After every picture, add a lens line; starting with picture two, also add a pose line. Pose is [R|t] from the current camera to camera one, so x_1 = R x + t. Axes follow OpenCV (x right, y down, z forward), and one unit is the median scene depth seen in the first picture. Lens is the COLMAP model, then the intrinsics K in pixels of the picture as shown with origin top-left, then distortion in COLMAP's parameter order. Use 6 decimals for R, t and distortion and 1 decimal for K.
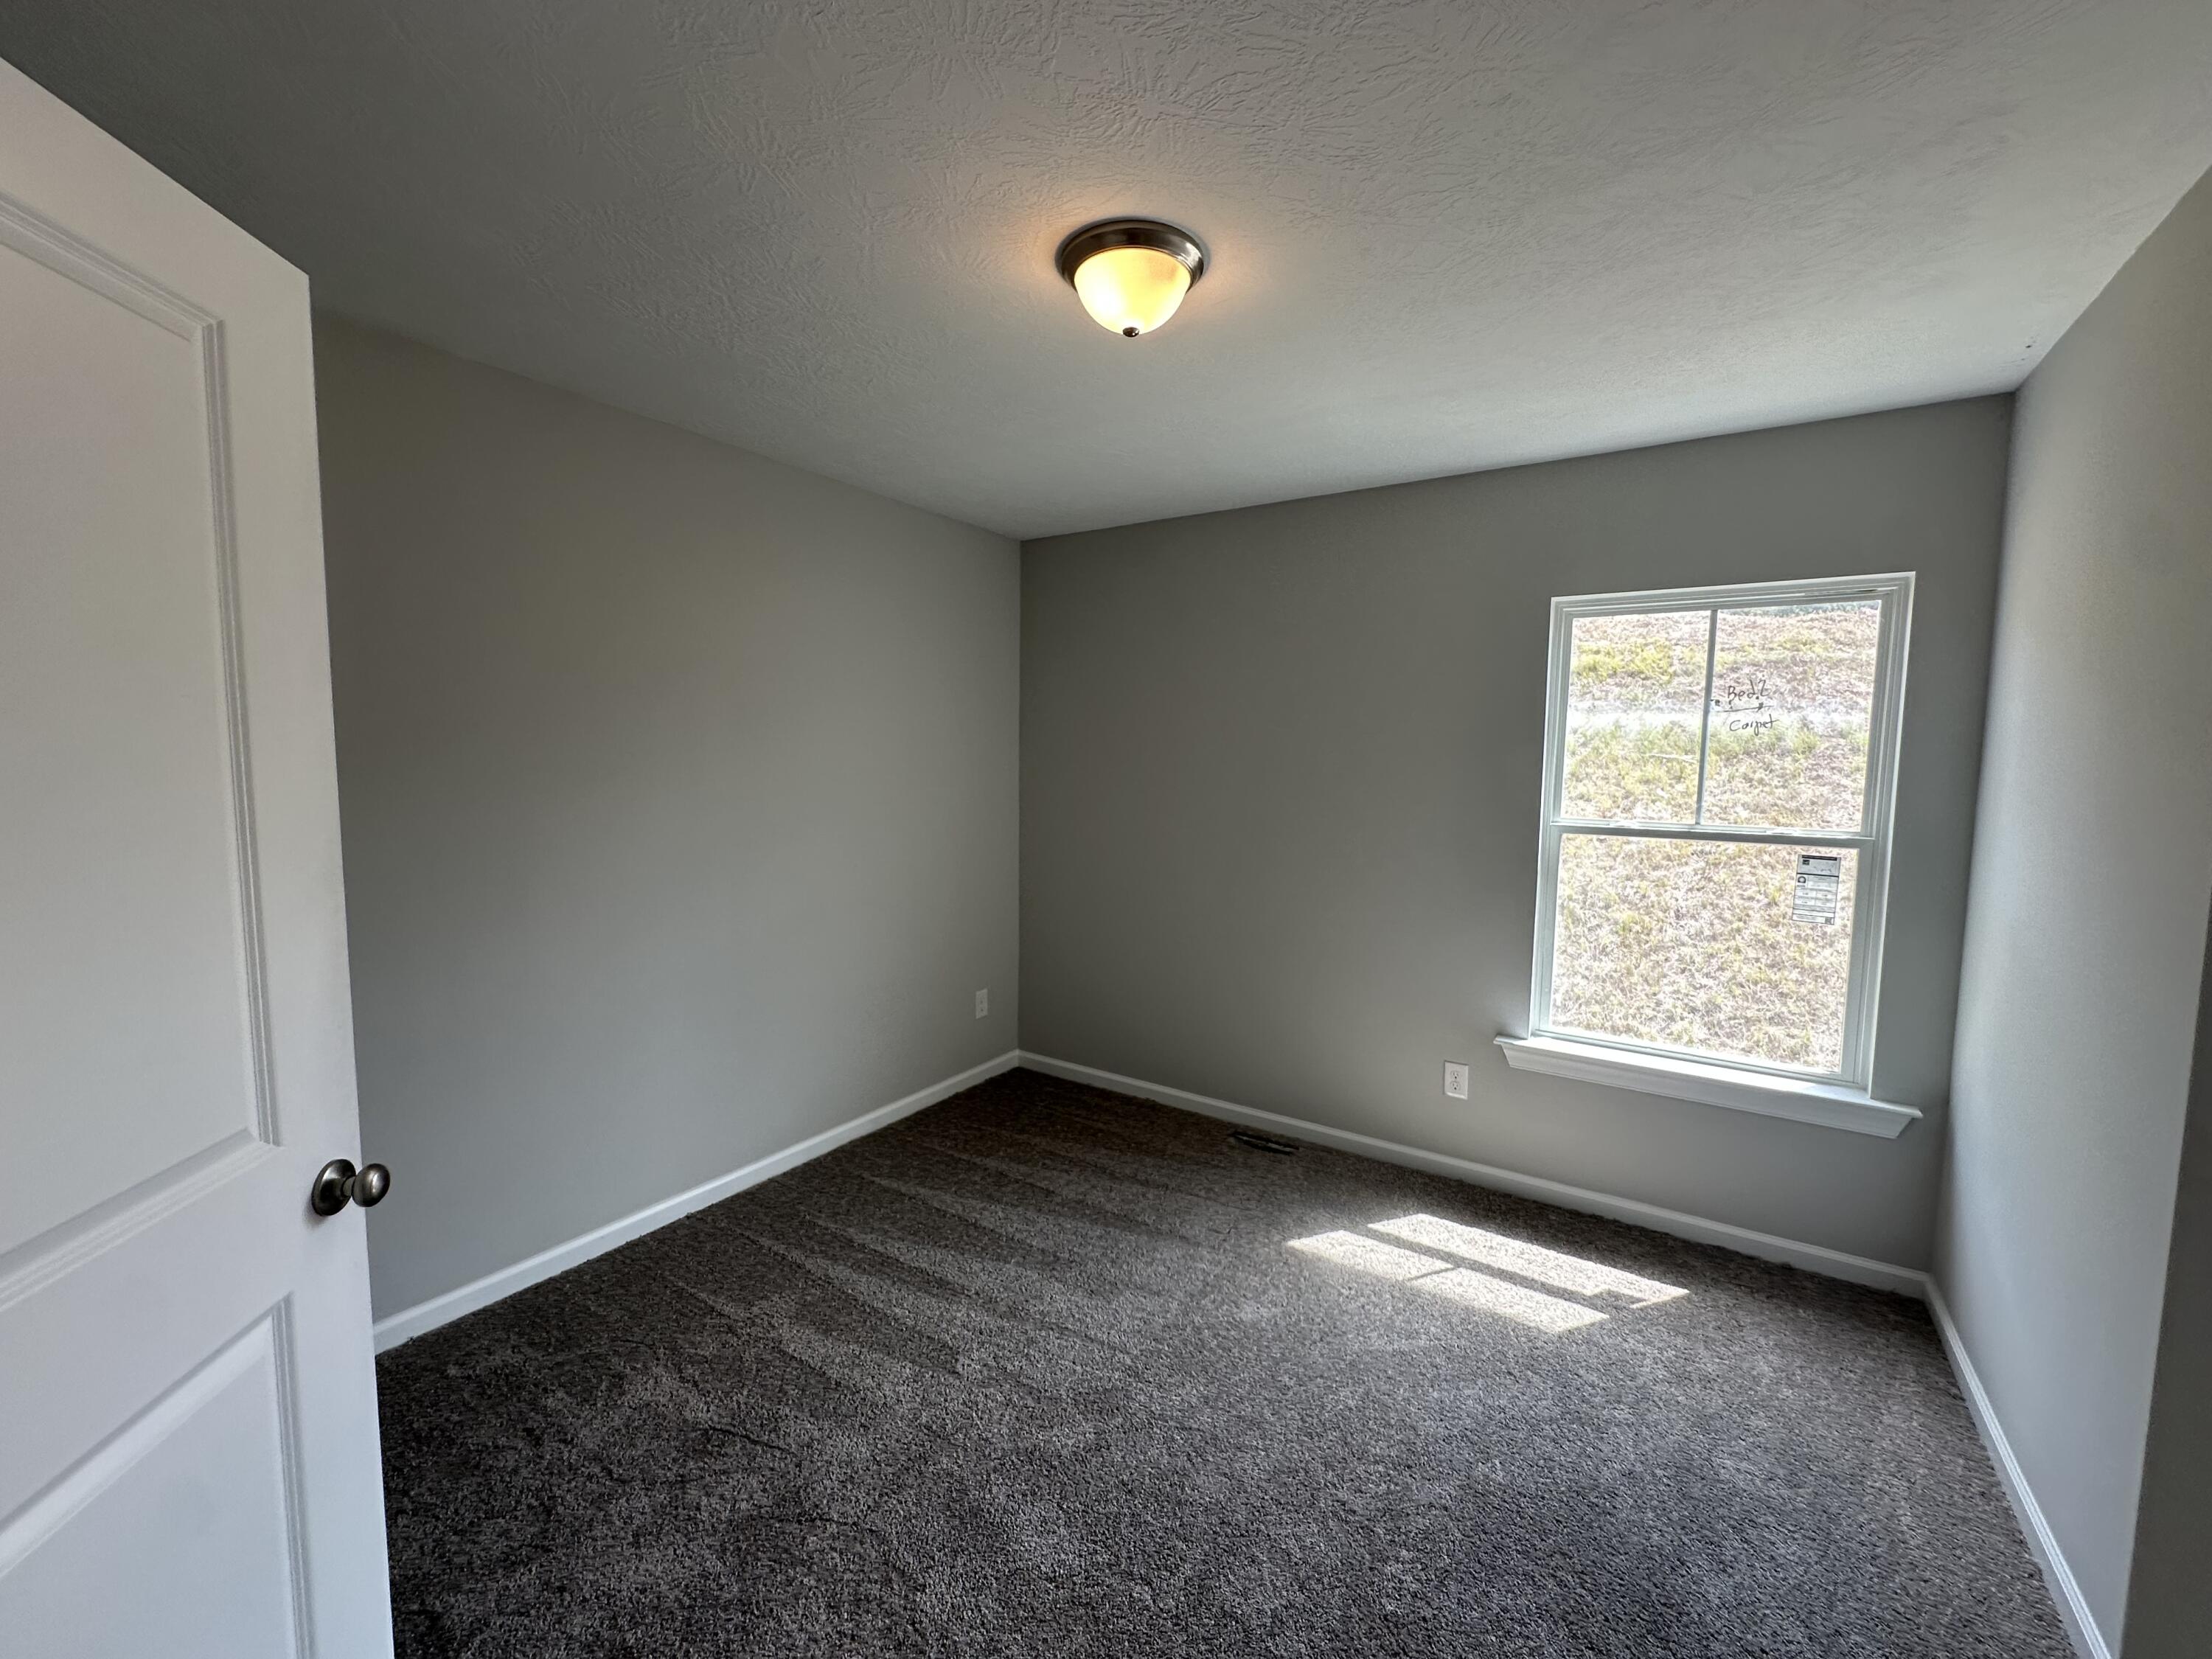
lens RADIAL K [[883.7, 0, 1106.9], [0, 883.7, 828.0], [0, 0, 1]] dist [0.000836, 0.000602]
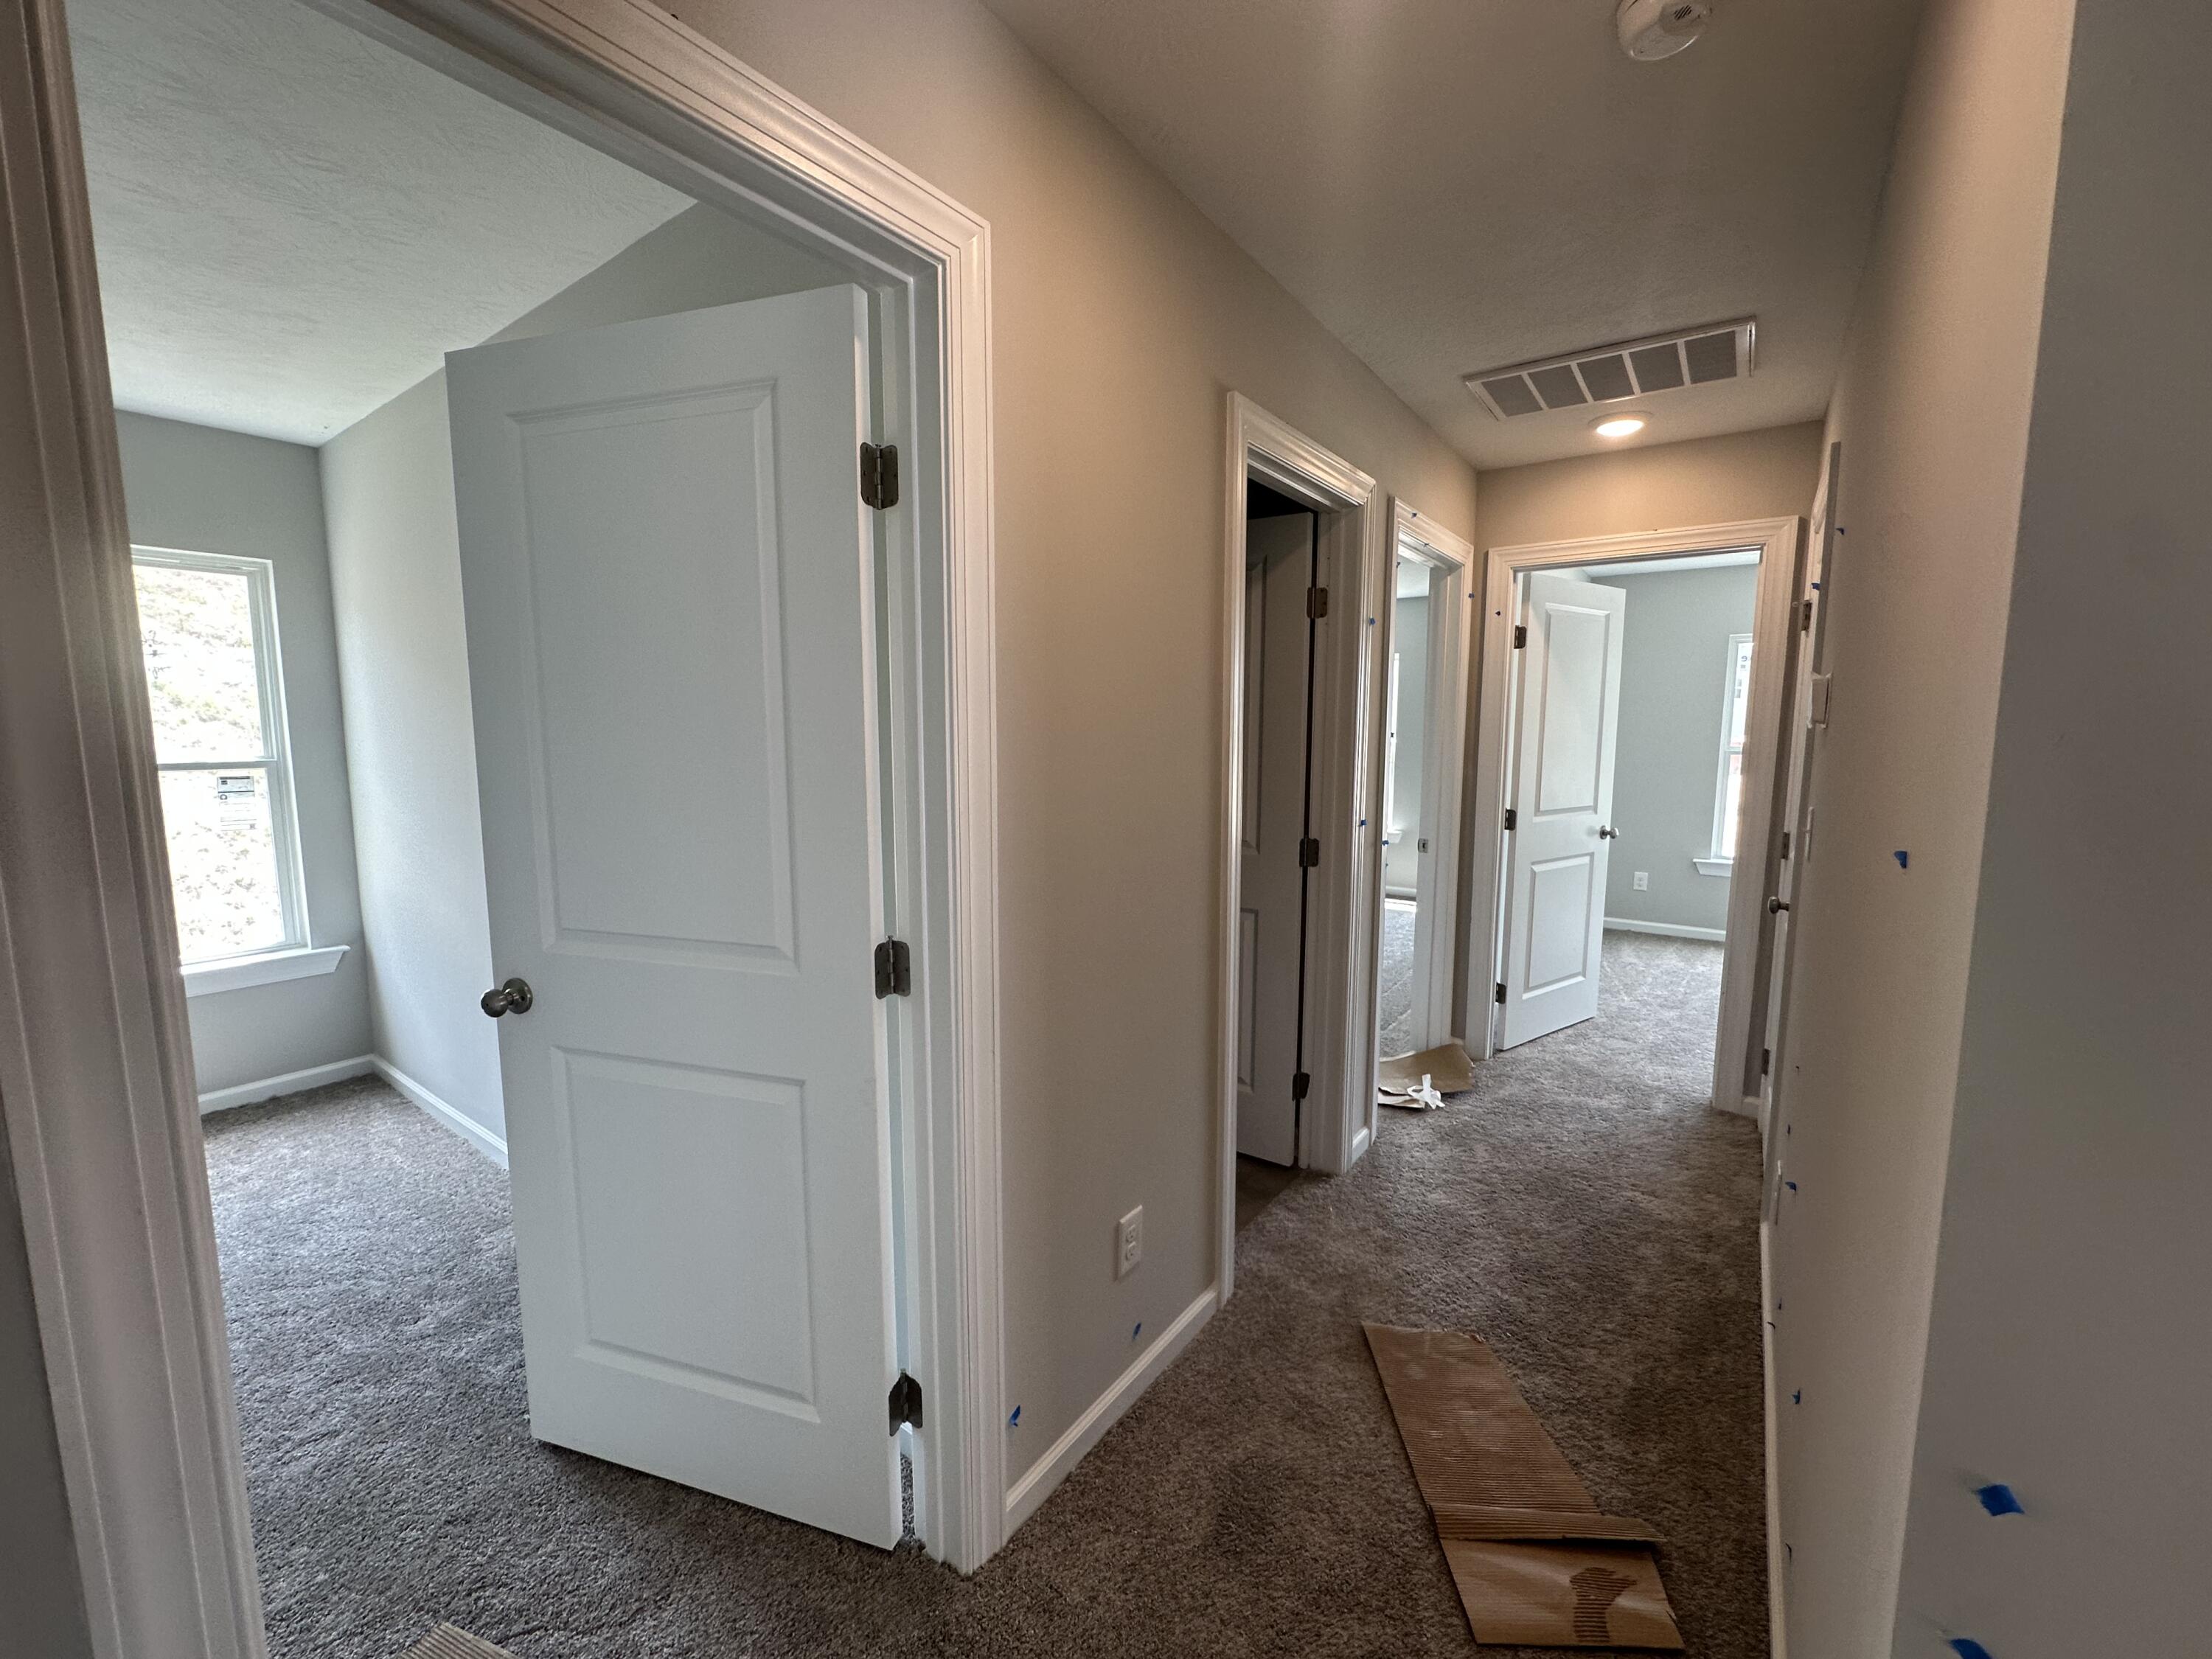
lens RADIAL K [[883.7, 0, 1104.9], [0, 883.7, 829.9], [0, 0, 1]] dist [0.000836, 0.000602]
pose [[0.047286, -0.129460, 0.990457, -0.413597], [0.074687, 0.989248, 0.125736, 0.043203], [-0.996085, 0.068029, 0.056447, -0.313328]]
